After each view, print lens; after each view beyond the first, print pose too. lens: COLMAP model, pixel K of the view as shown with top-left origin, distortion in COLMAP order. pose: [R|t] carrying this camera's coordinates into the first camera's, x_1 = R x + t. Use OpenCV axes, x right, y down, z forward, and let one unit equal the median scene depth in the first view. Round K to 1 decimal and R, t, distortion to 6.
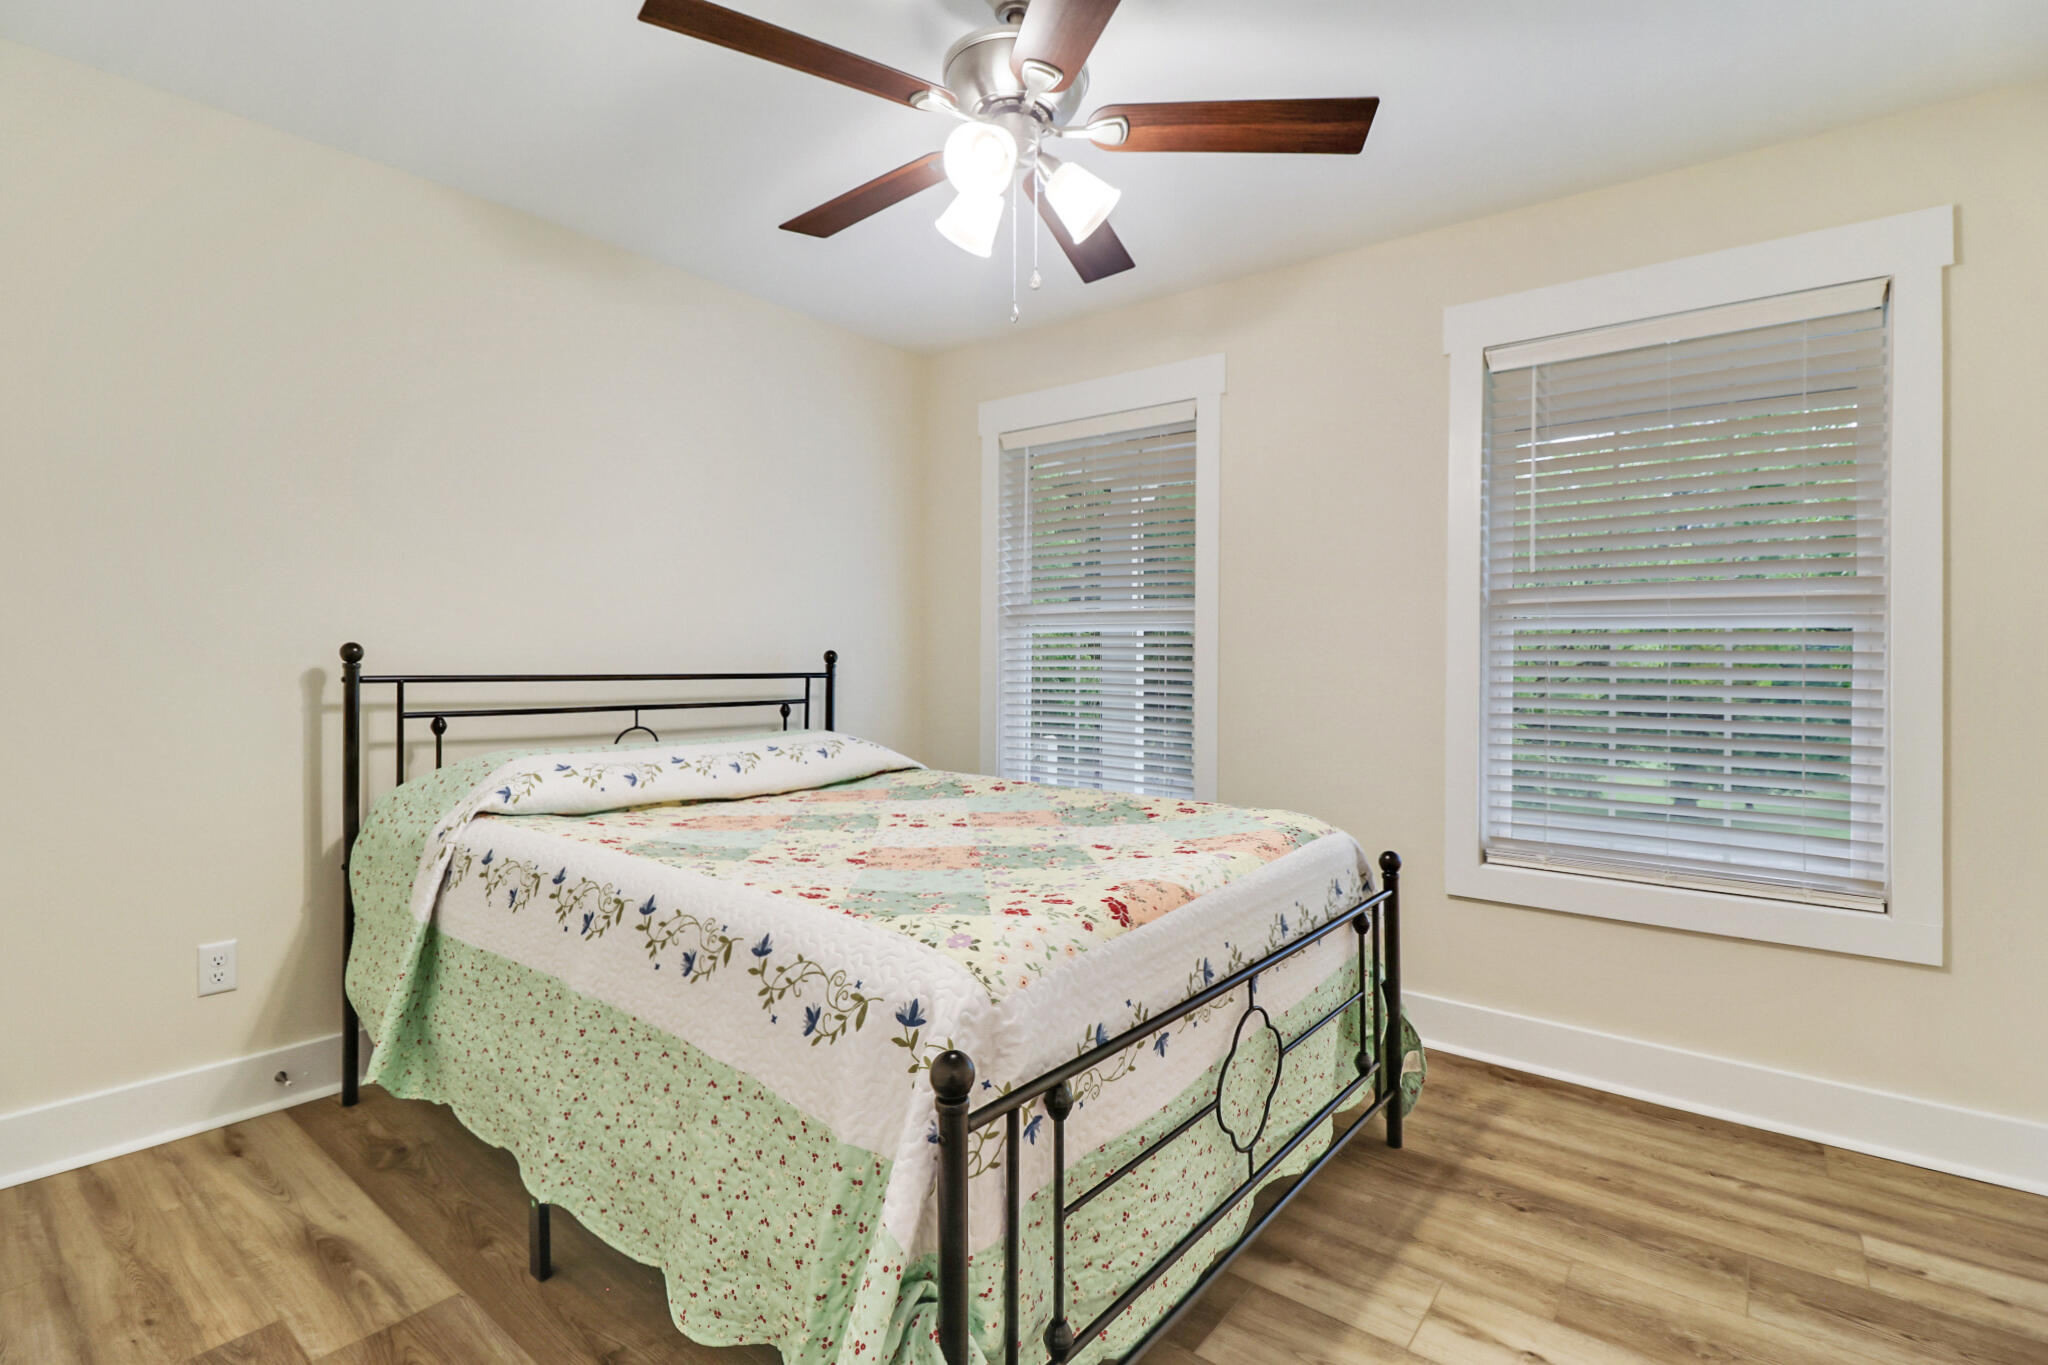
lens RADIAL K [[957.2, 0, 1029.9], [0, 957.2, 654.2], [0, 0, 1]] dist [-0.005638, 0.000172]
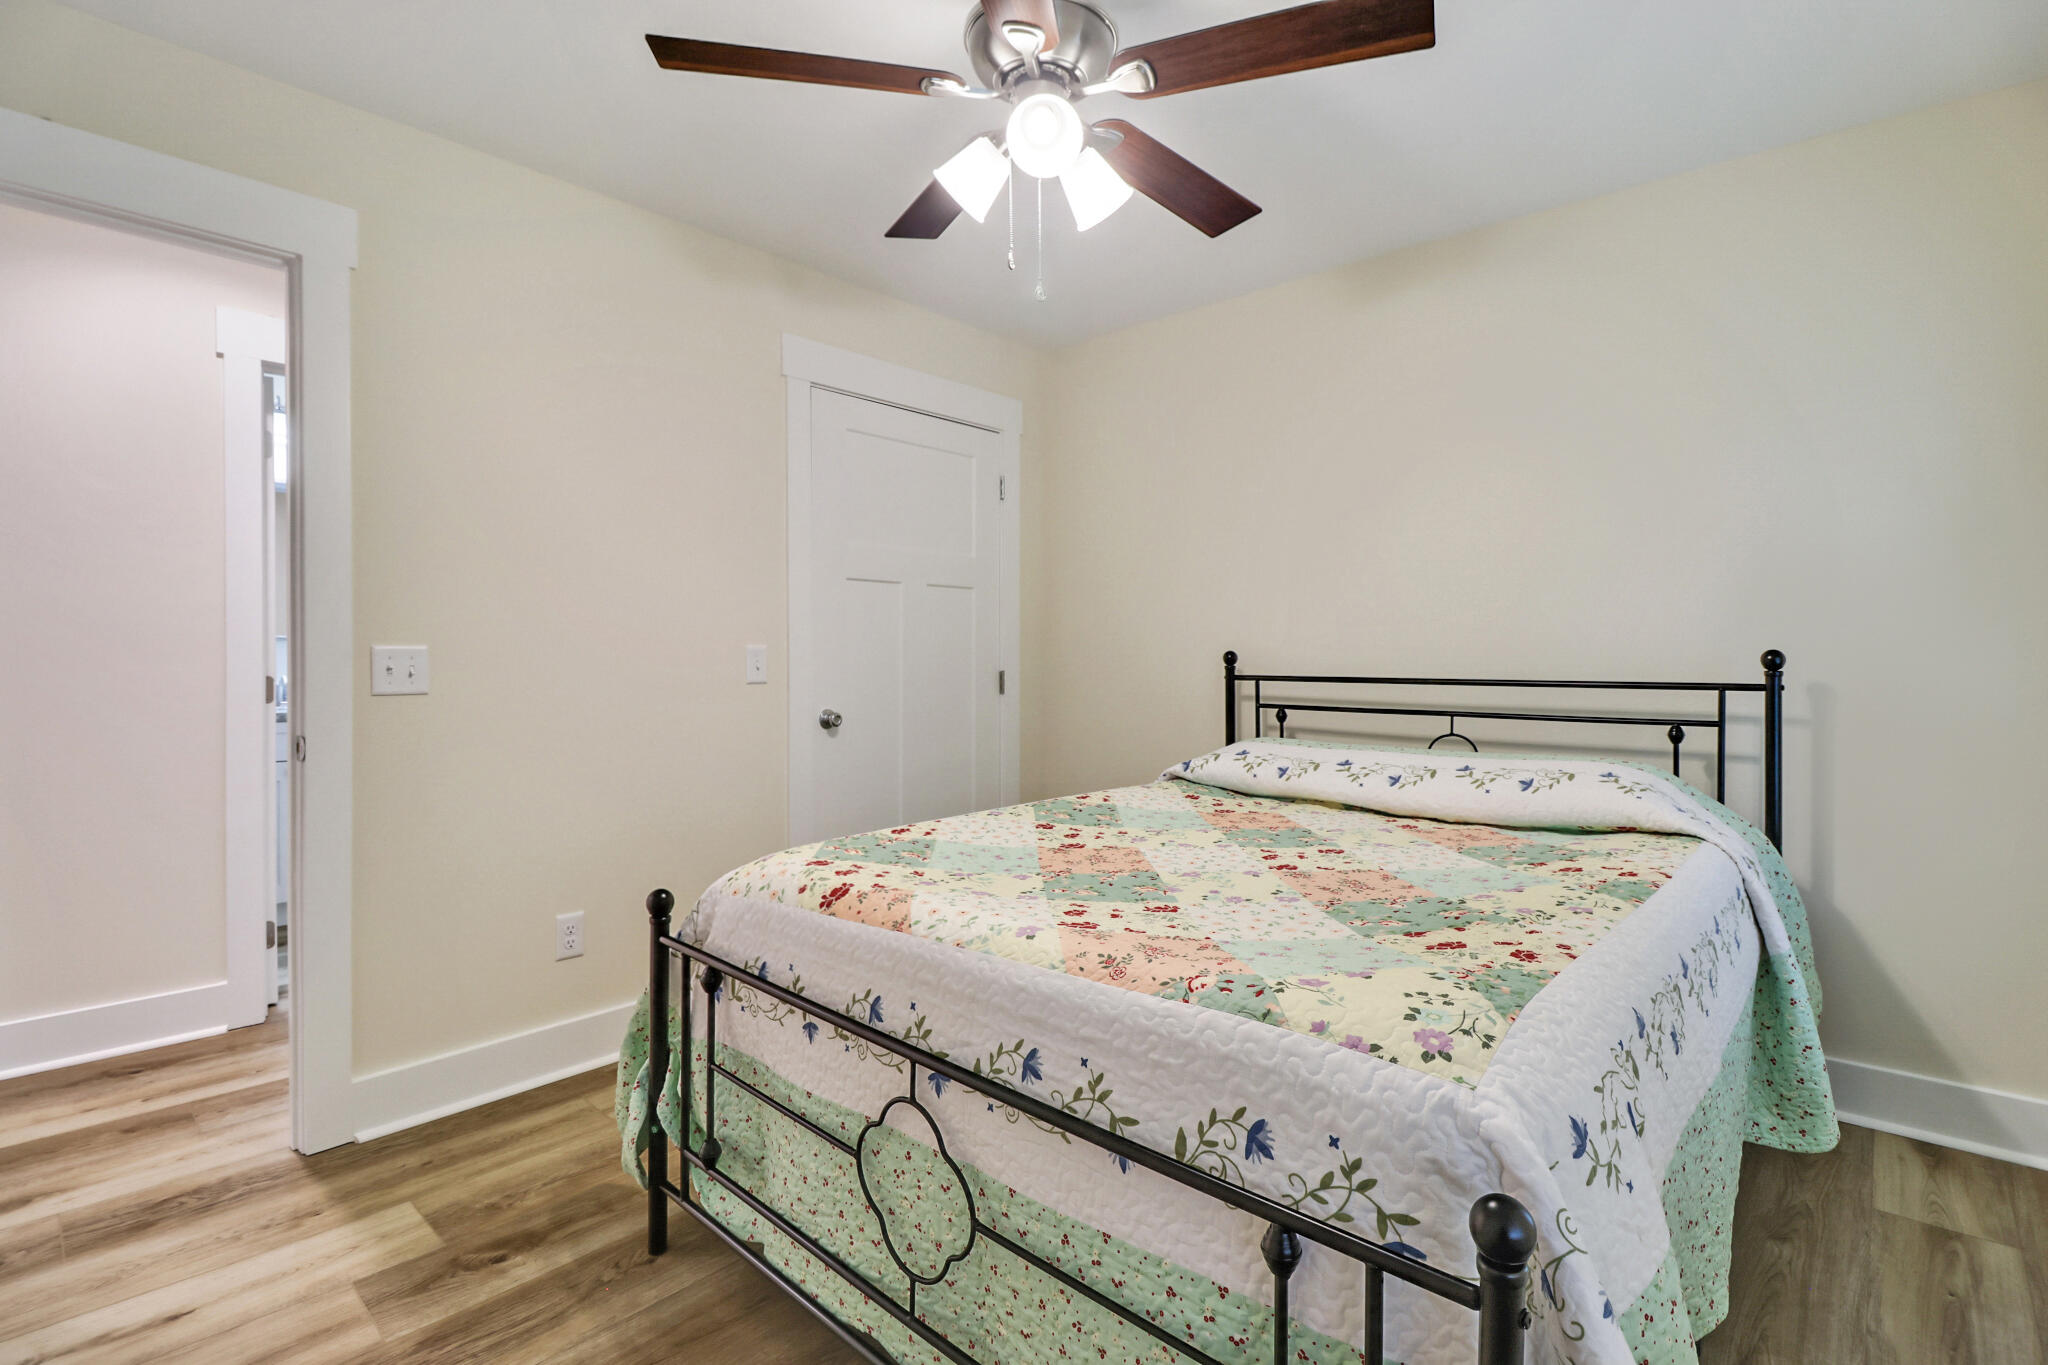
lens RADIAL K [[957.2, 0, 1029.9], [0, 957.2, 654.2], [0, 0, 1]] dist [-0.005638, 0.000172]
pose [[-0.082050, -0.011111, -0.996566, 0.705725], [0.001873, 0.999934, -0.011303, 0.008012], [0.996626, -0.002794, -0.082024, 0.809566]]
